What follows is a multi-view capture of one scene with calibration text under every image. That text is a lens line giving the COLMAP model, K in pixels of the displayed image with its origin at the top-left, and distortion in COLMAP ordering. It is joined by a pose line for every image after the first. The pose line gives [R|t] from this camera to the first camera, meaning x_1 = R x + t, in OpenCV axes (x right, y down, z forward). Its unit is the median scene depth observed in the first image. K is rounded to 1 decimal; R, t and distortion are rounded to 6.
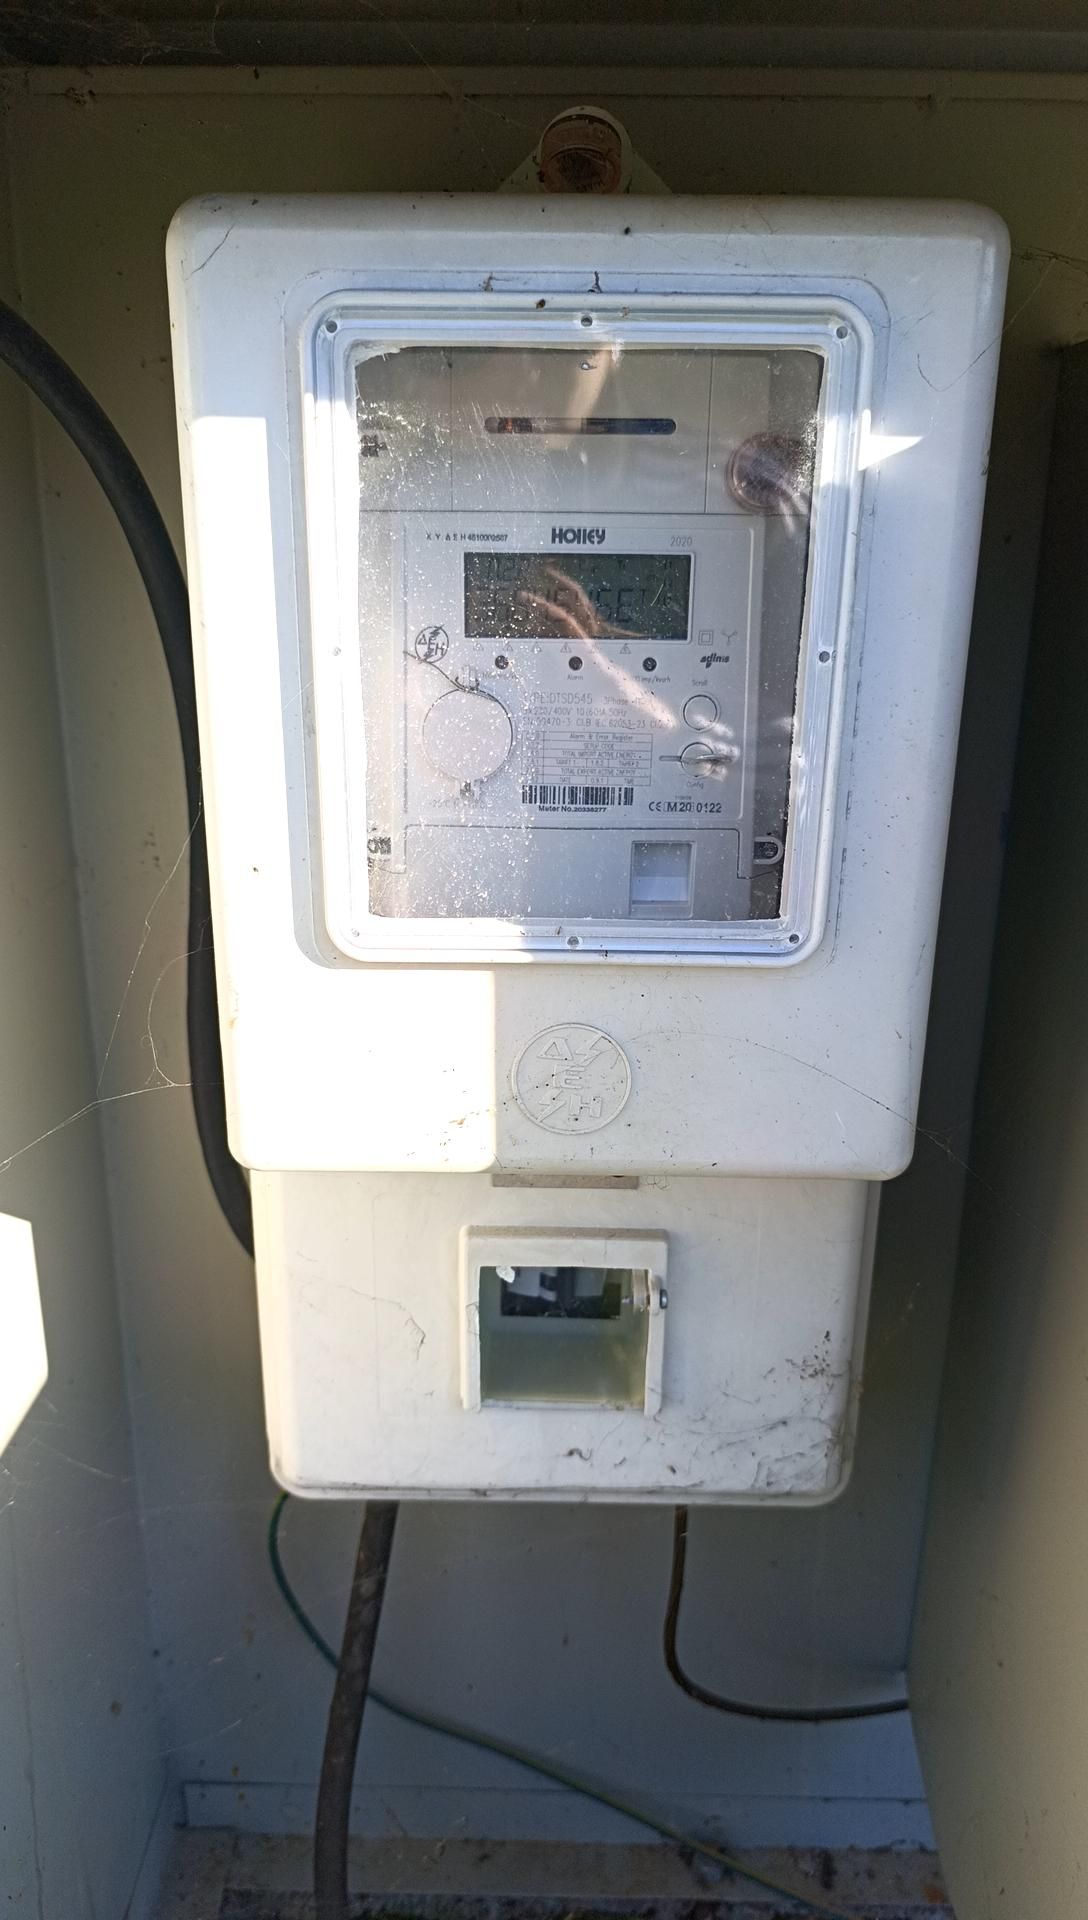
lens RADIAL K [[1278.6, 0, 544.0], [0, 1278.6, 986.2], [0, 0, 1]] dist [0.002696, -0.050625]
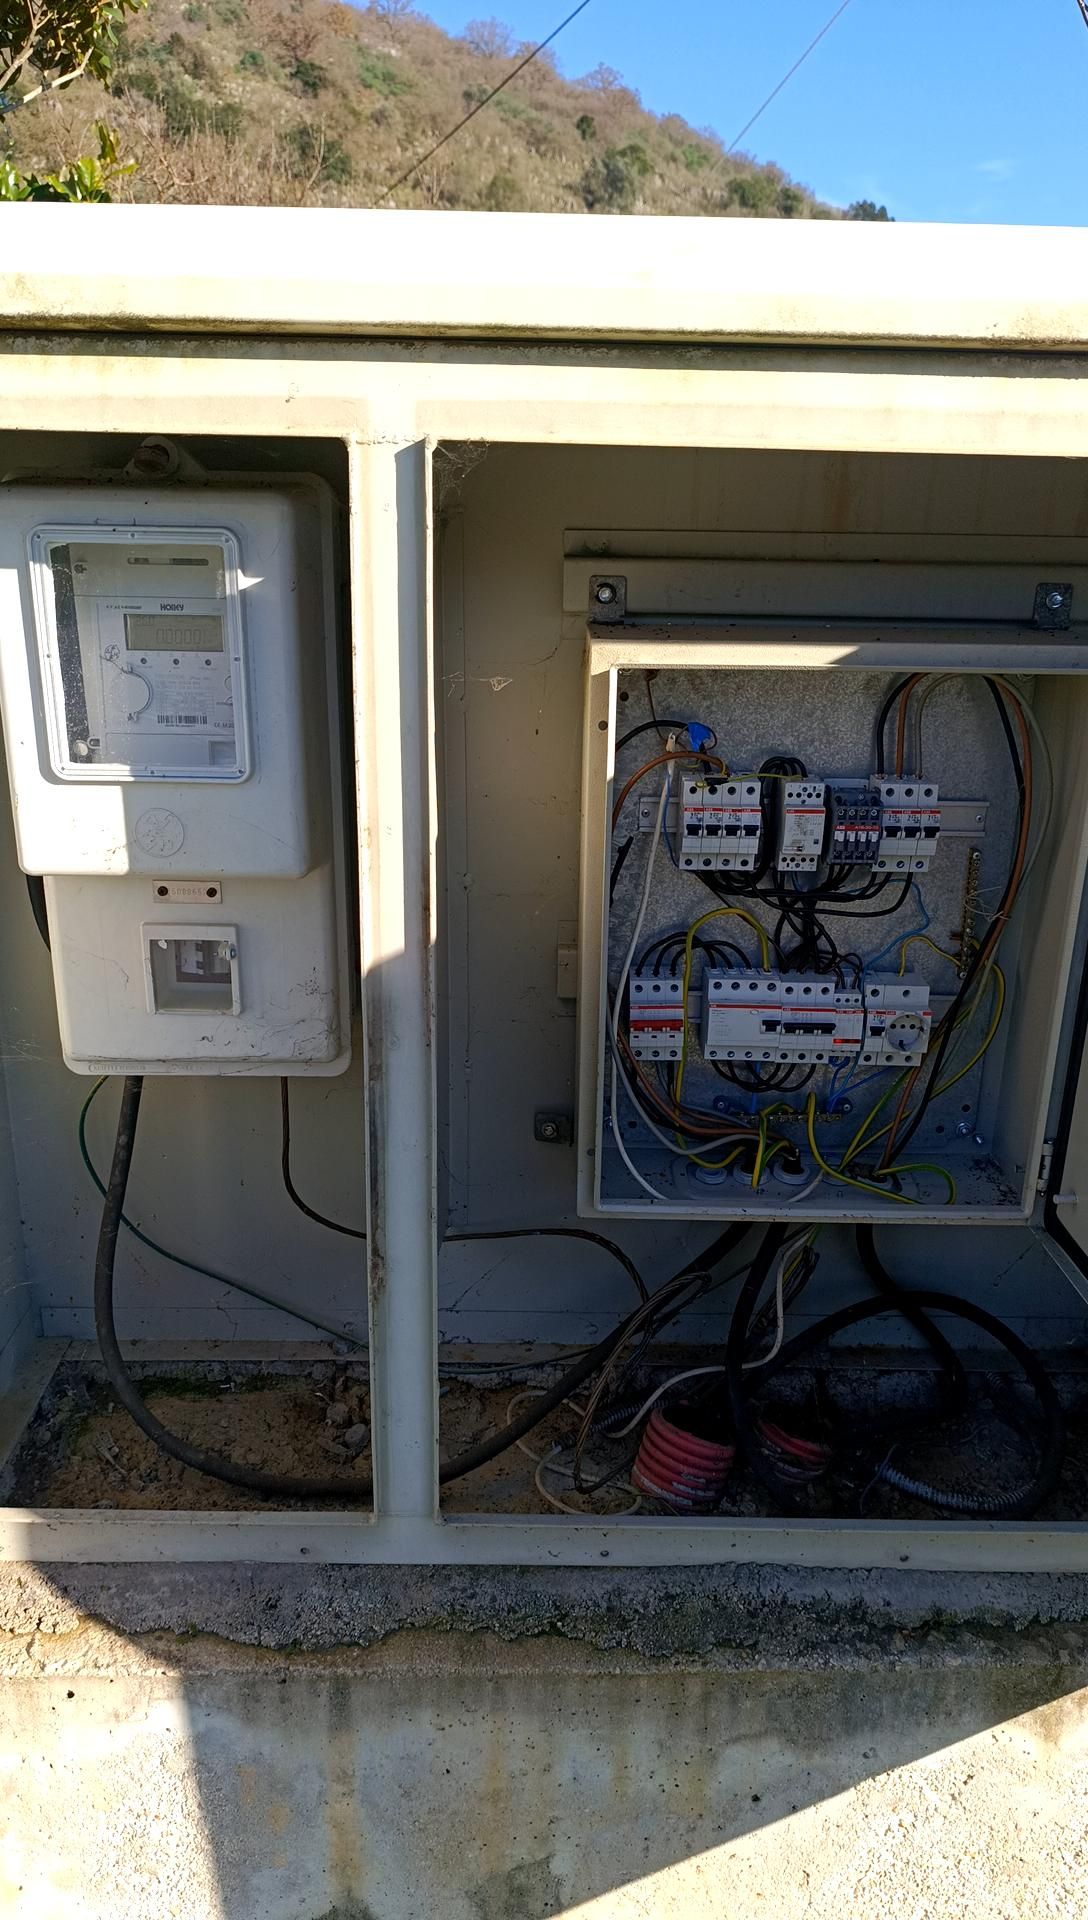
lens RADIAL K [[1252.6, 0, 544.0], [0, 1252.6, 960.0], [0, 0, 1]] dist [-0.000353, -0.000334]
pose [[0.999720, -0.007175, 0.022558, 0.635592], [0.007477, 0.999883, -0.013354, 0.320715], [-0.022460, 0.013519, 0.999656, -1.266070]]
